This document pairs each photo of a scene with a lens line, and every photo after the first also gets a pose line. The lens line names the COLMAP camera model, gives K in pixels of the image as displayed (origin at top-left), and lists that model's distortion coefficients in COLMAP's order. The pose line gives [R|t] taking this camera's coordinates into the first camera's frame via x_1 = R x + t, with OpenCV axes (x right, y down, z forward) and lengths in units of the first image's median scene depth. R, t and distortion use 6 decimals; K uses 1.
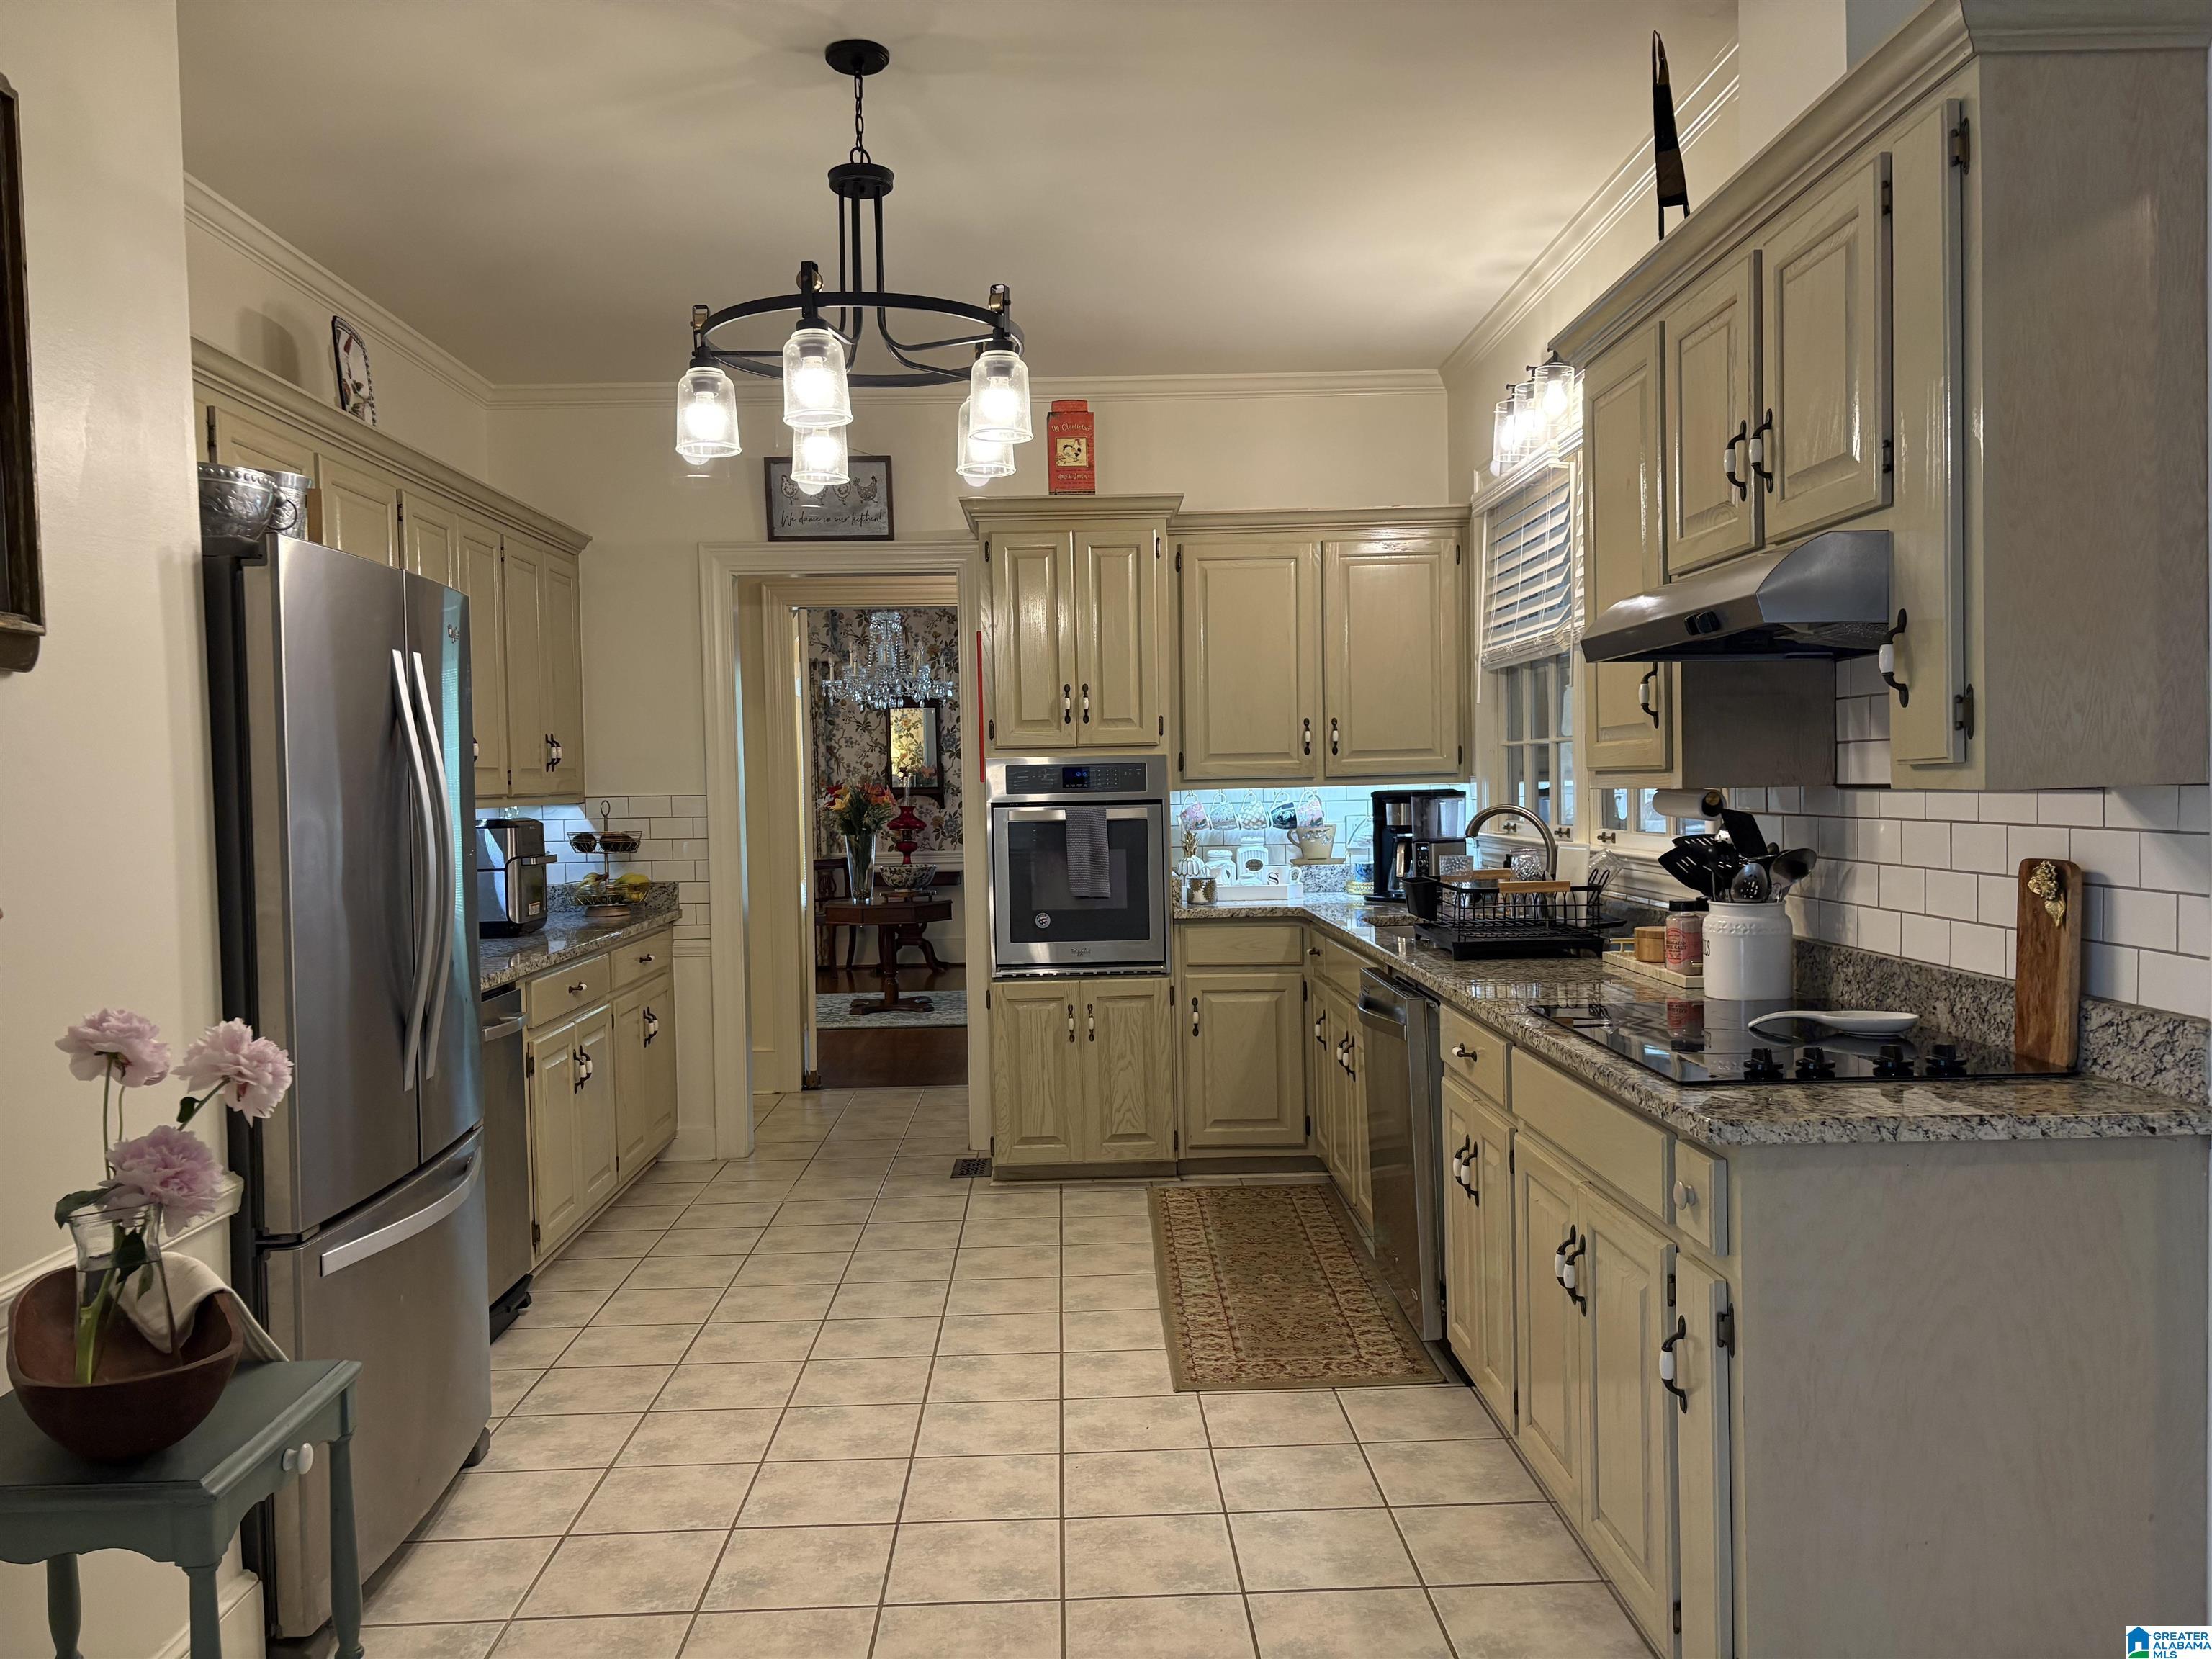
lens RADIAL K [[1669.8, 0, 1105.4], [0, 1669.8, 839.5], [0, 0, 1]] dist [0.013683, 0.004301]
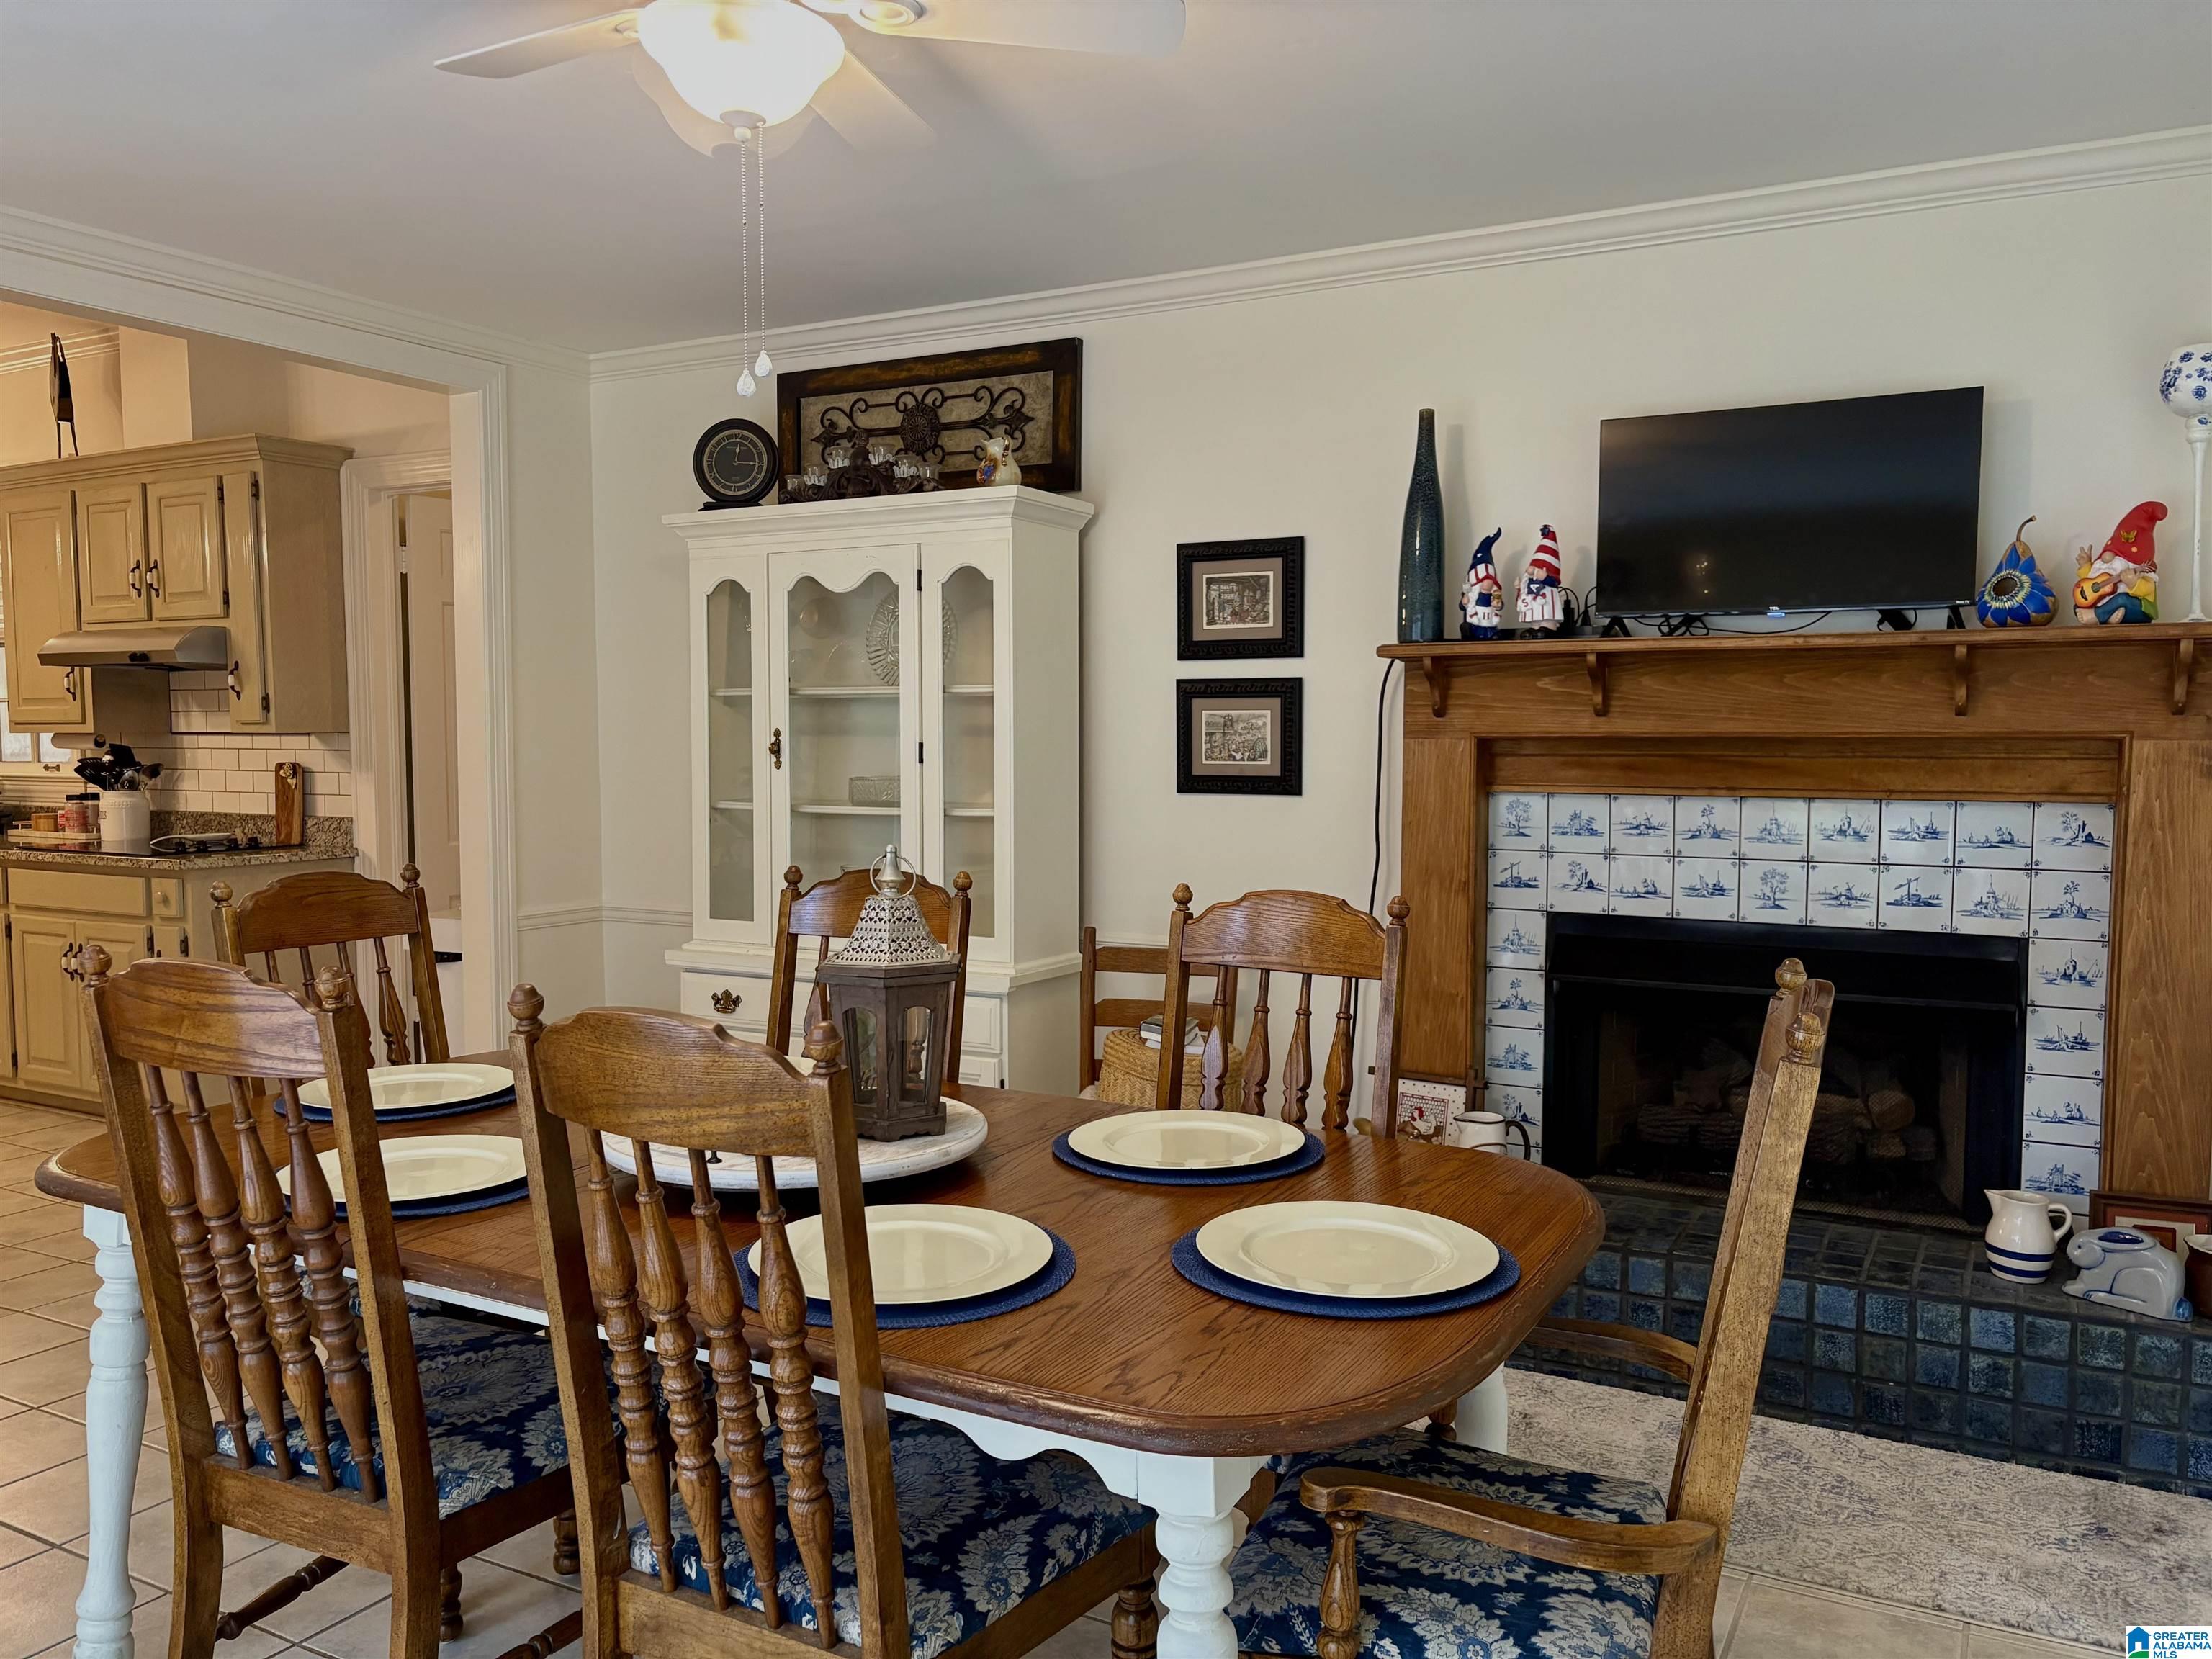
lens RADIAL K [[1669.8, 0, 1109.0], [0, 1669.8, 843.0], [0, 0, 1]] dist [0.013683, 0.004301]
pose [[0.499159, -0.039248, 0.865621, -0.938319], [0.018463, 0.999229, 0.034659, 0.064255], [-0.866313, -0.001319, 0.499499, -1.233875]]
